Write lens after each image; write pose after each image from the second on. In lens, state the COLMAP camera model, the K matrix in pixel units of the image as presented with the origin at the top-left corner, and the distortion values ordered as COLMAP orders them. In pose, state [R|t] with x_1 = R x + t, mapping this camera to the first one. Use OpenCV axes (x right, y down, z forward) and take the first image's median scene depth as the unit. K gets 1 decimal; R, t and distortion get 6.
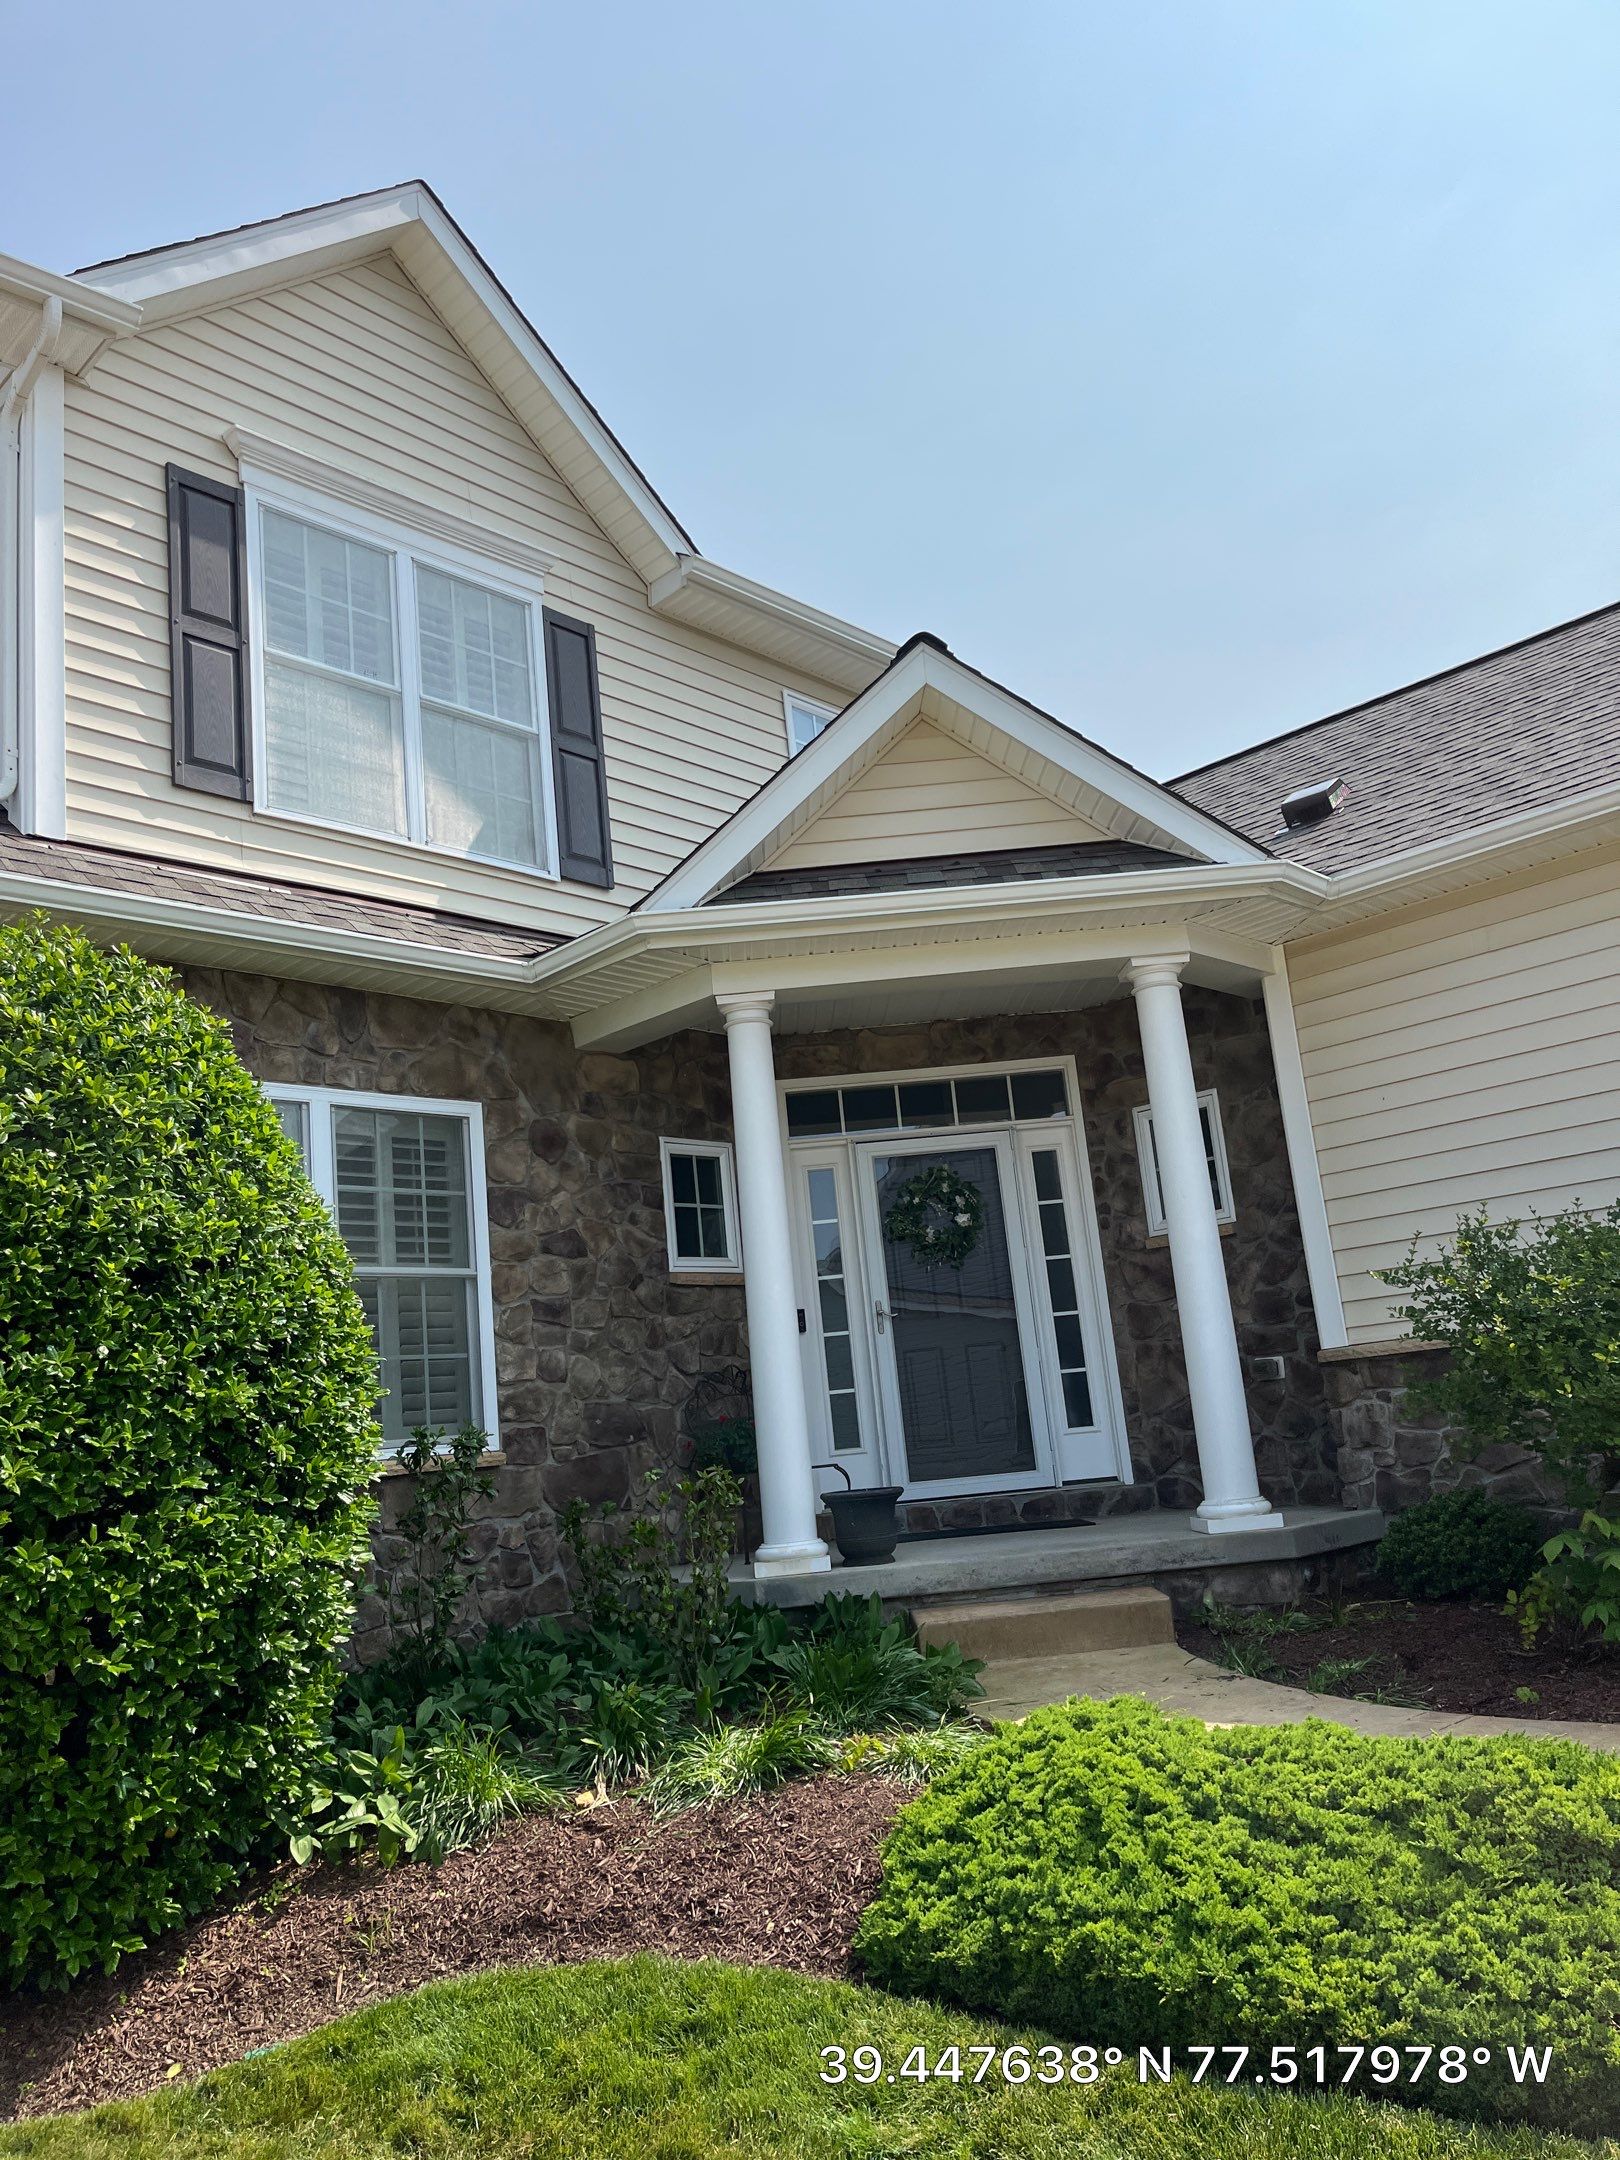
lens RADIAL K [[1620.9, 0, 780.3], [0, 1620.9, 1090.6], [0, 0, 1]] dist [0.027411, -0.002846]
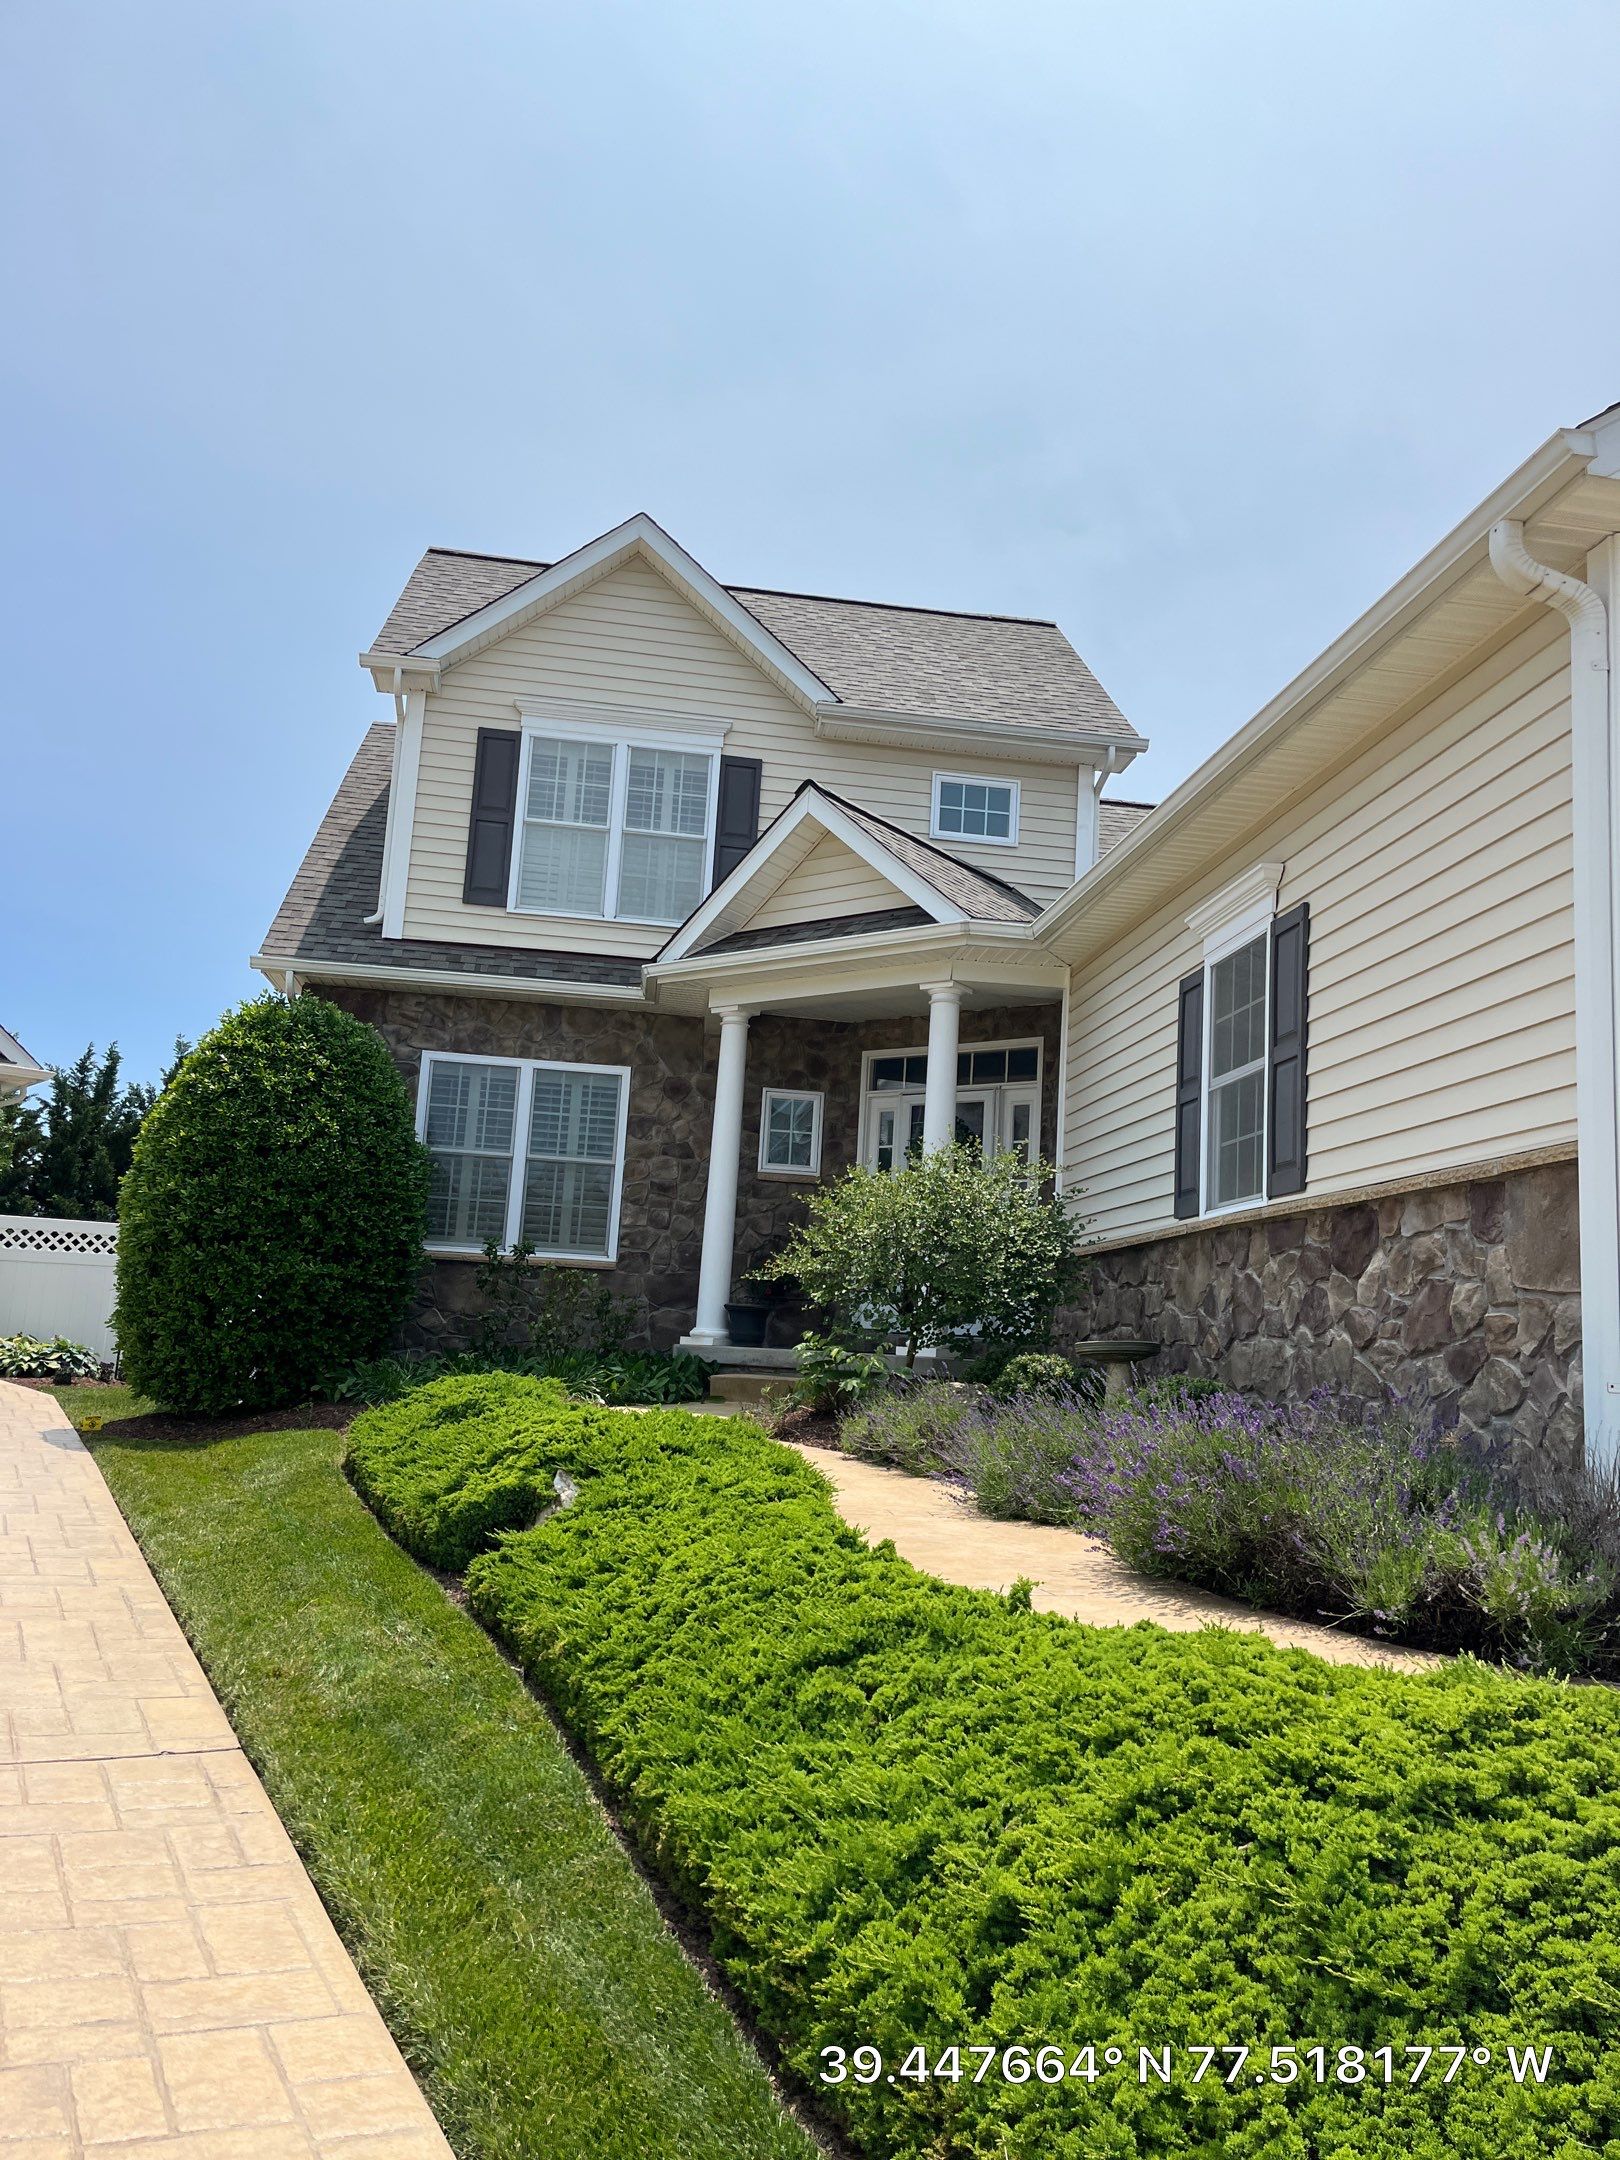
lens RADIAL K [[1660.7, 0, 810.0], [0, 1660.7, 1080.0], [0, 0, 1]] dist [0.088271, -0.113973]
pose [[0.779314, 0.033258, -0.625750, 1.153465], [0.004680, 0.998254, 0.058885, -0.087842], [0.626616, -0.048818, 0.777798, -0.289367]]
